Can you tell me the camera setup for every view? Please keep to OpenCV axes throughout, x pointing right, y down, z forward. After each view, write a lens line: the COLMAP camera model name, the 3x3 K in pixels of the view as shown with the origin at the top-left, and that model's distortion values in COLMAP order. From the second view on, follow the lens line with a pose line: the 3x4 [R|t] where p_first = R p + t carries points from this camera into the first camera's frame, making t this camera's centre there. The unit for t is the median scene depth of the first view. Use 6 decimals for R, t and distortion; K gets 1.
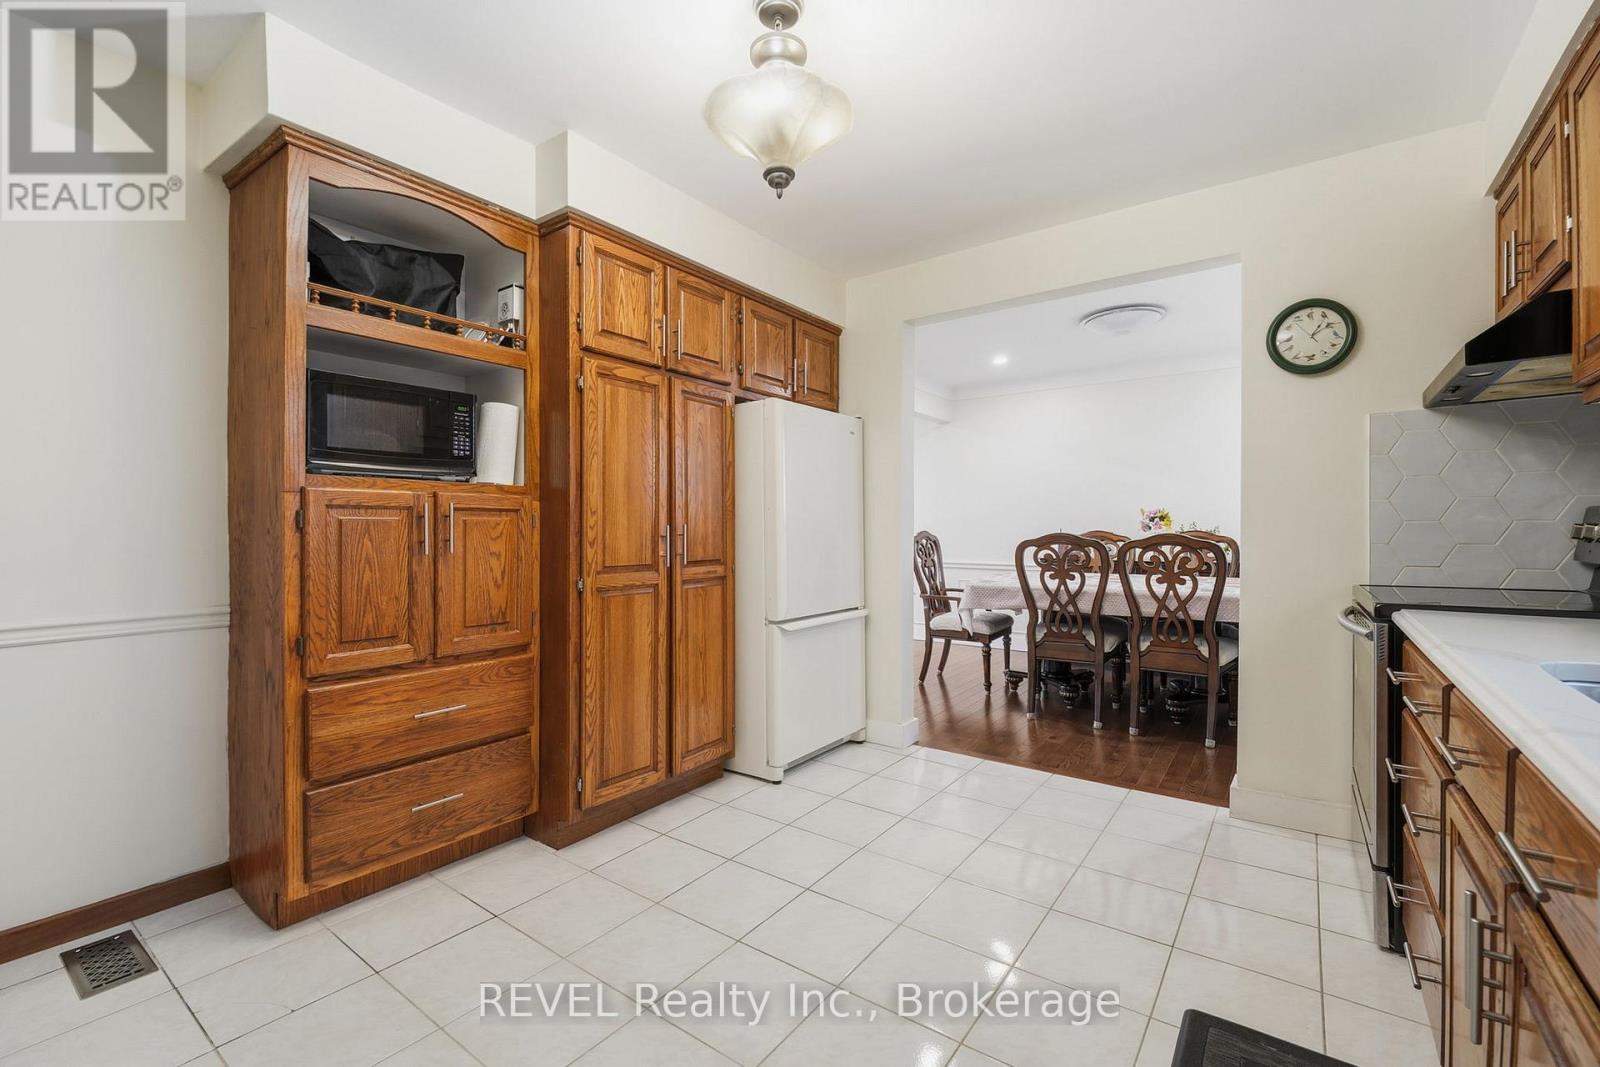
lens RADIAL K [[684.9, 0, 804.5], [0, 684.9, 524.9], [0, 0, 1]] dist [0.019439, -0.000211]
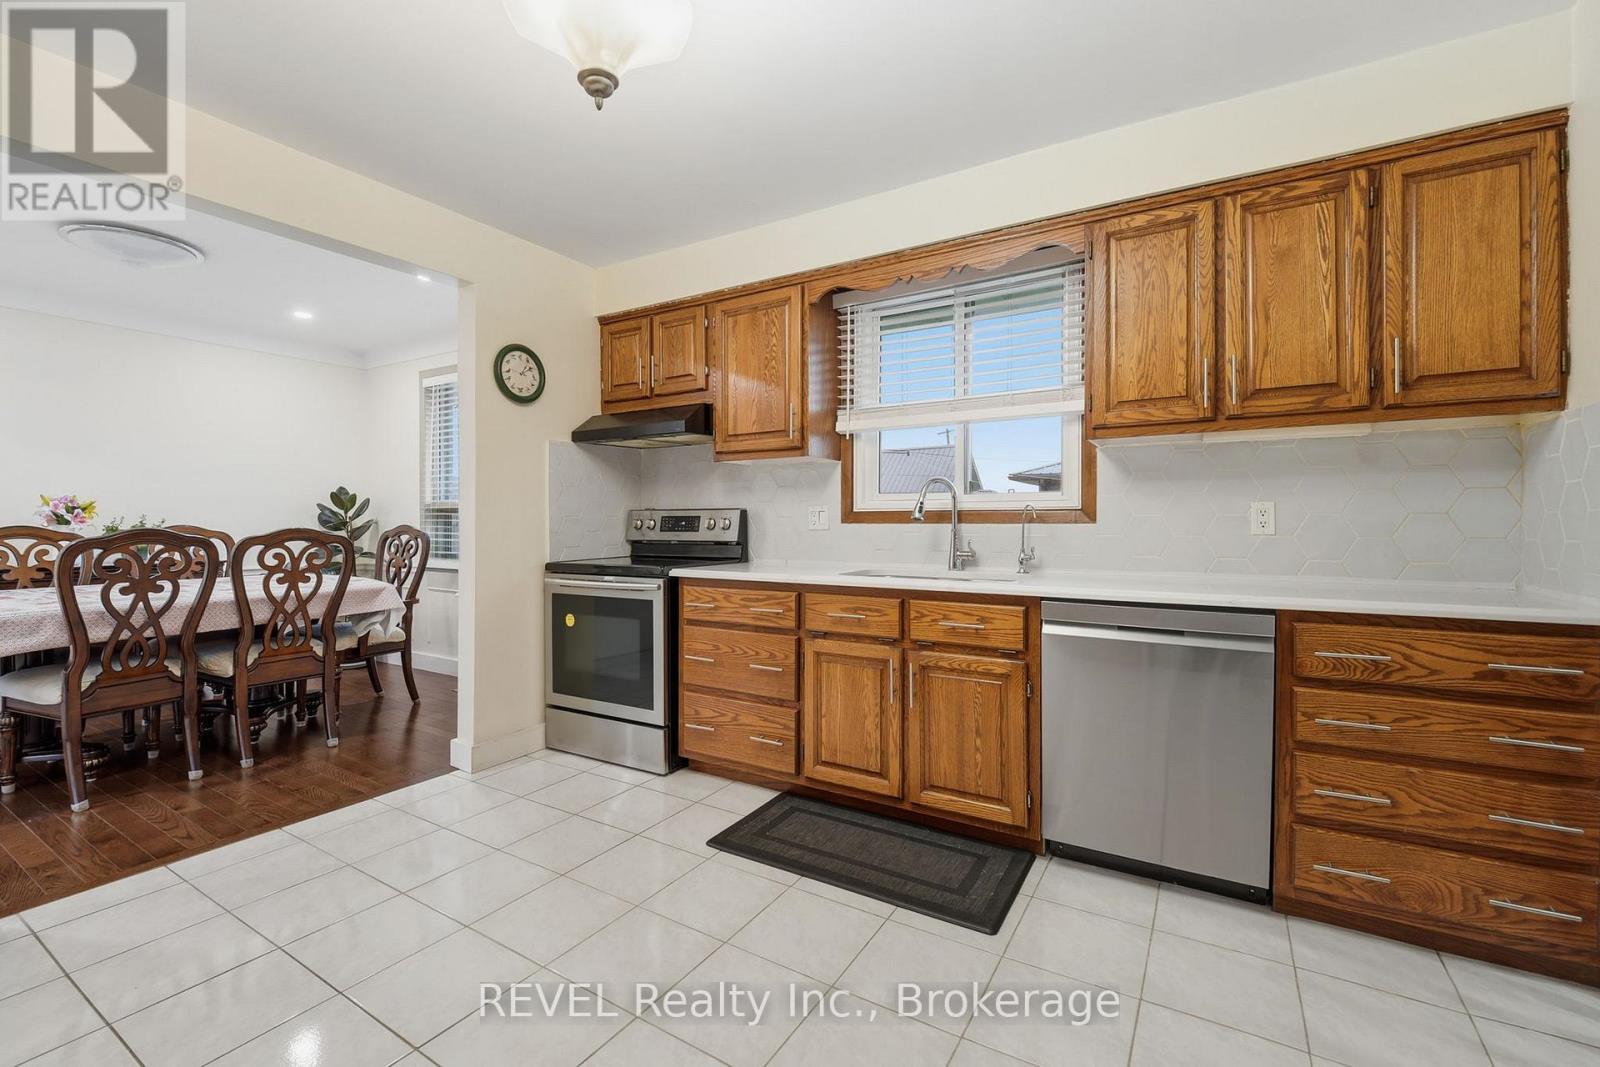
lens RADIAL K [[684.9, 0, 804.5], [0, 684.9, 524.9], [0, 0, 1]] dist [0.019439, -0.000211]
pose [[-0.073900, 0.002649, 0.997262, -0.415646], [-0.005177, 0.999982, -0.003040, 0.008707], [-0.997252, -0.005388, -0.073885, 0.395727]]
